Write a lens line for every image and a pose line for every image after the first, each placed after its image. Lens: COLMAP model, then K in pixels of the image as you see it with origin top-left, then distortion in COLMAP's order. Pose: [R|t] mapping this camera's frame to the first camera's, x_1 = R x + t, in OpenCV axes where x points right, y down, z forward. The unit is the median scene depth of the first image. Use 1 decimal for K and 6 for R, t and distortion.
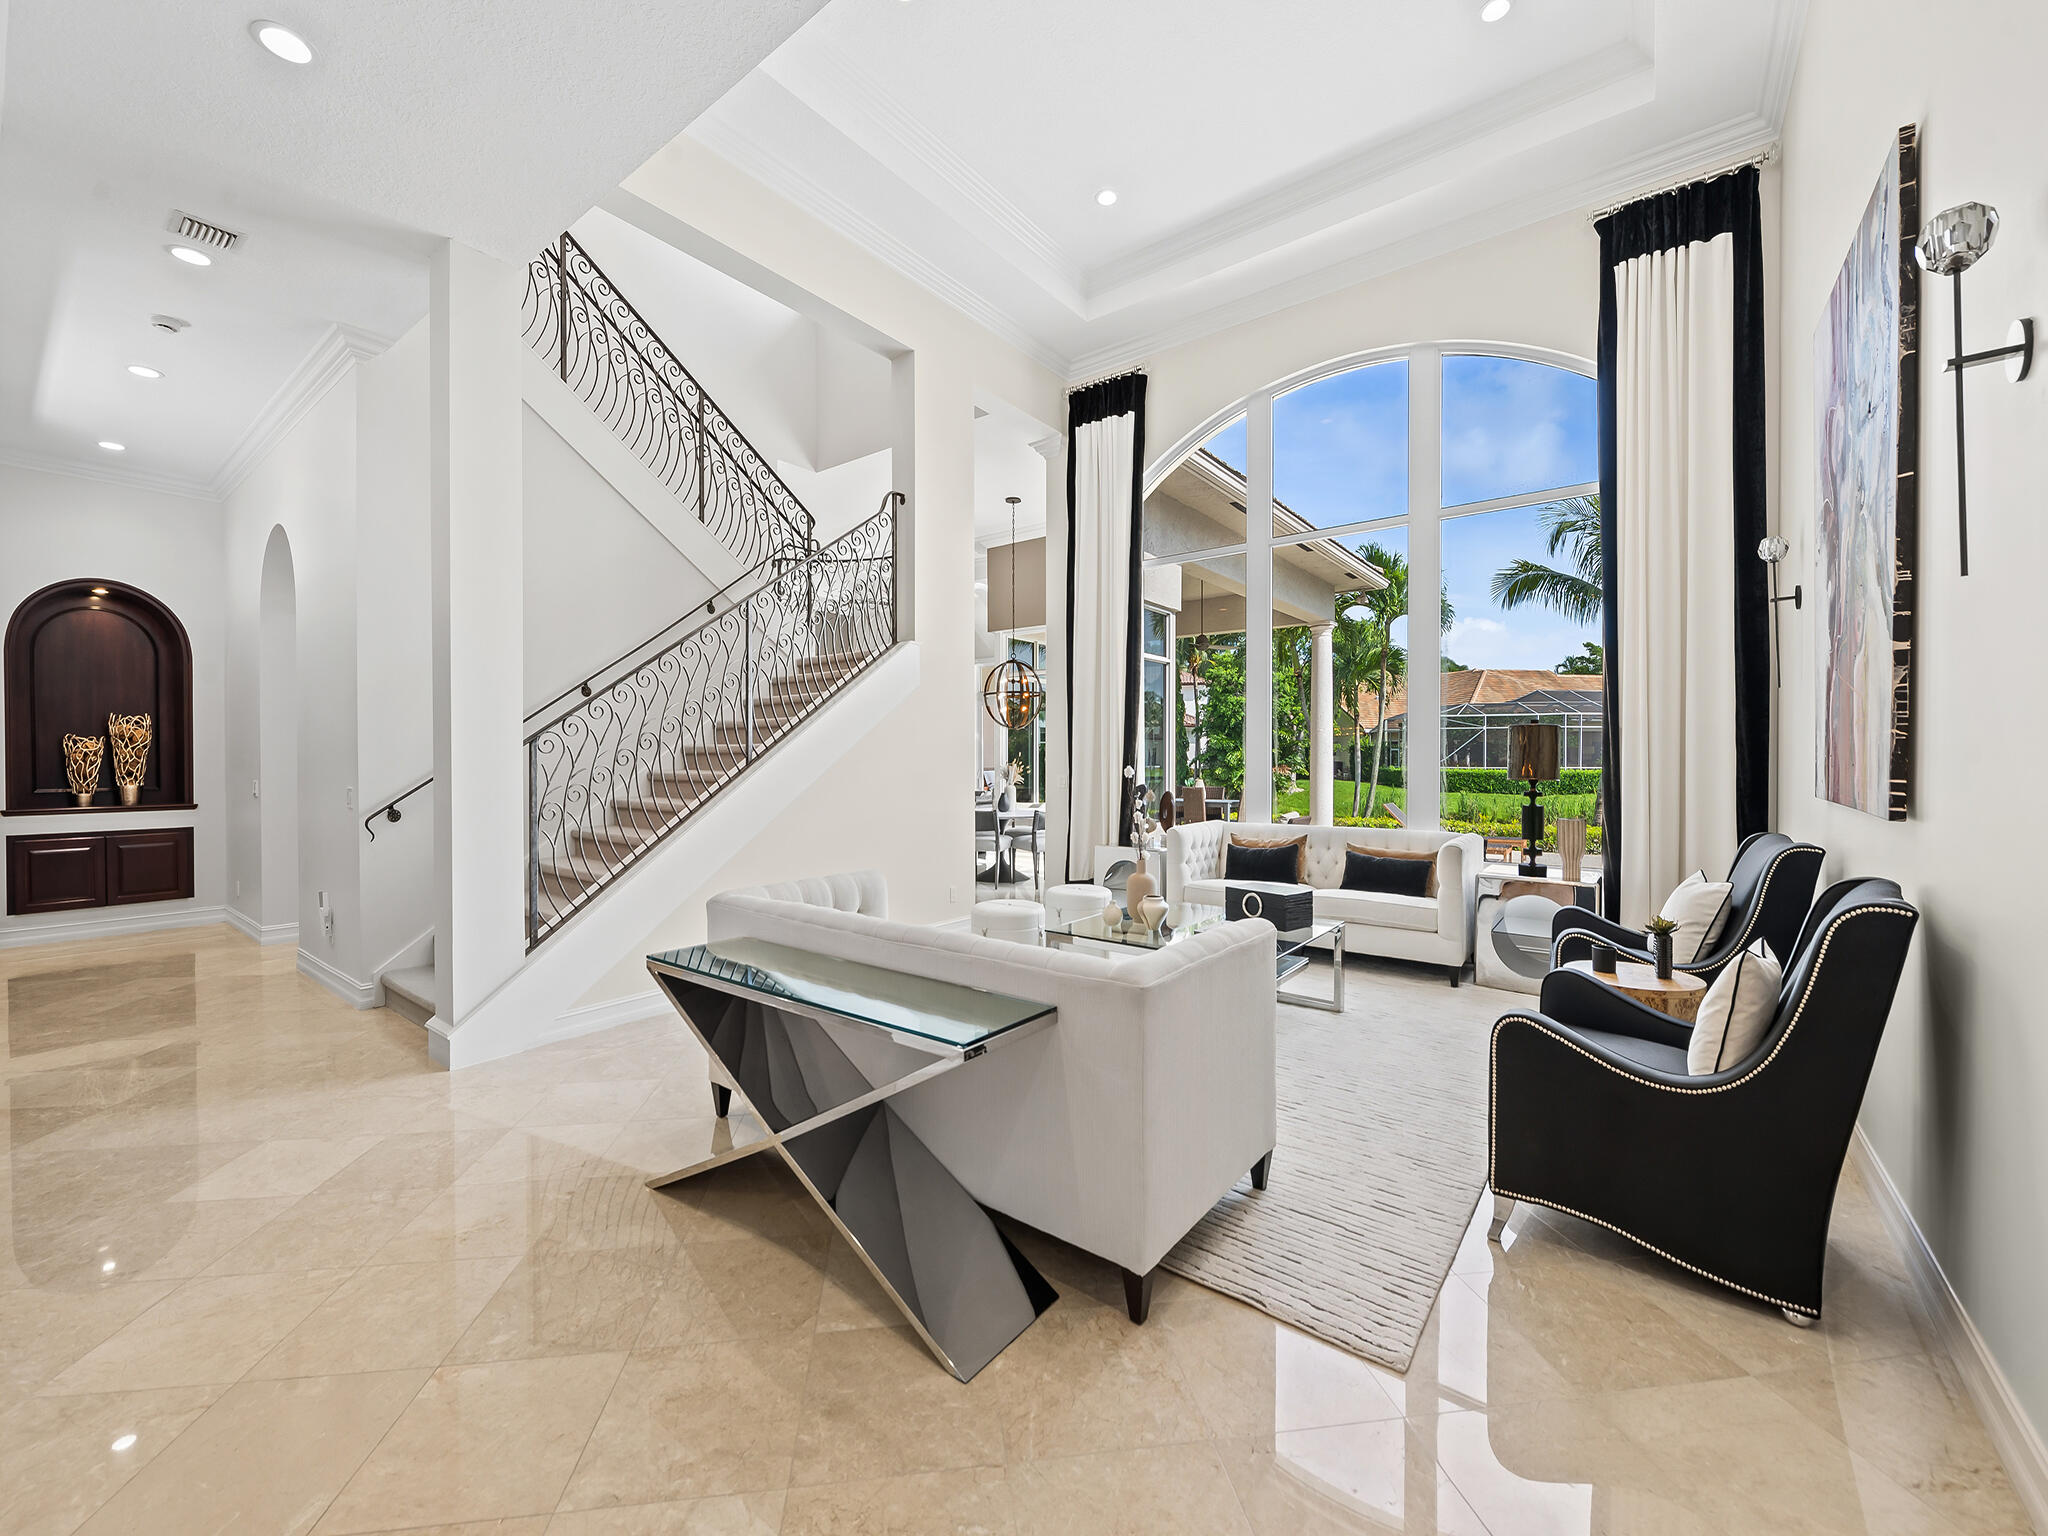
lens RADIAL K [[820.0, 0, 1012.9], [0, 820.0, 767.2], [0, 0, 1]] dist [0.000300, -0.001657]
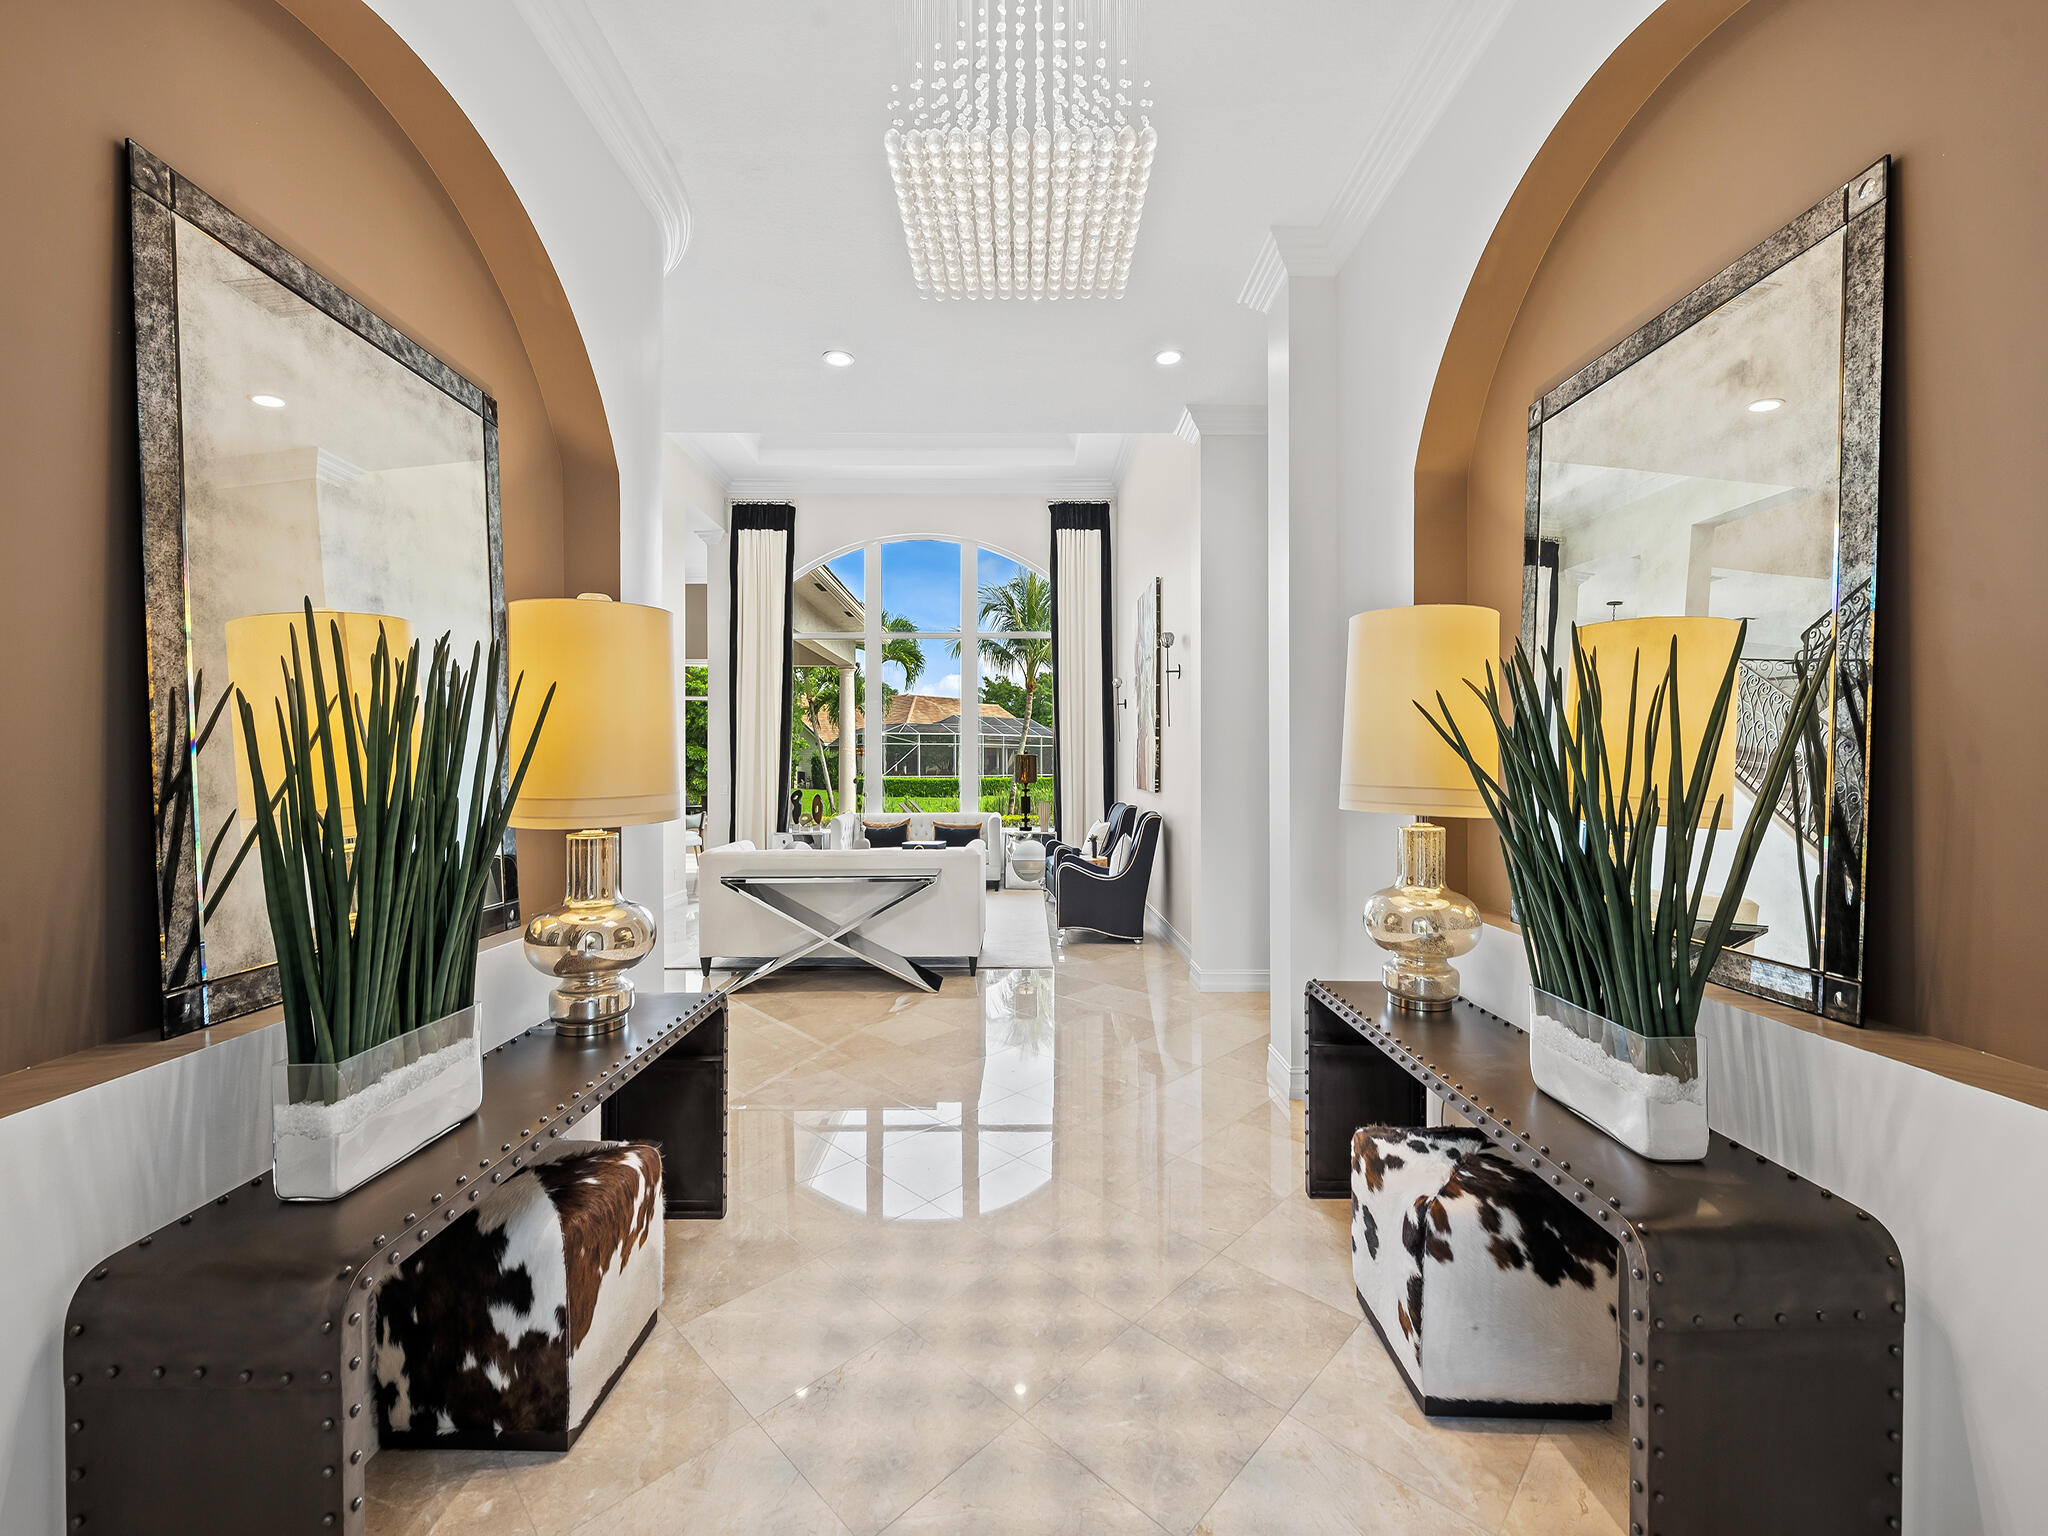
lens RADIAL K [[820.0, 0, 1027.1], [0, 820.0, 775.1], [0, 0, 1]] dist [0.000300, -0.001657]
pose [[0.780942, -0.007972, 0.624553, -0.664514], [0.009720, 0.999953, 0.000609, -0.004670], [-0.624528, 0.005595, 0.780982, -0.598992]]
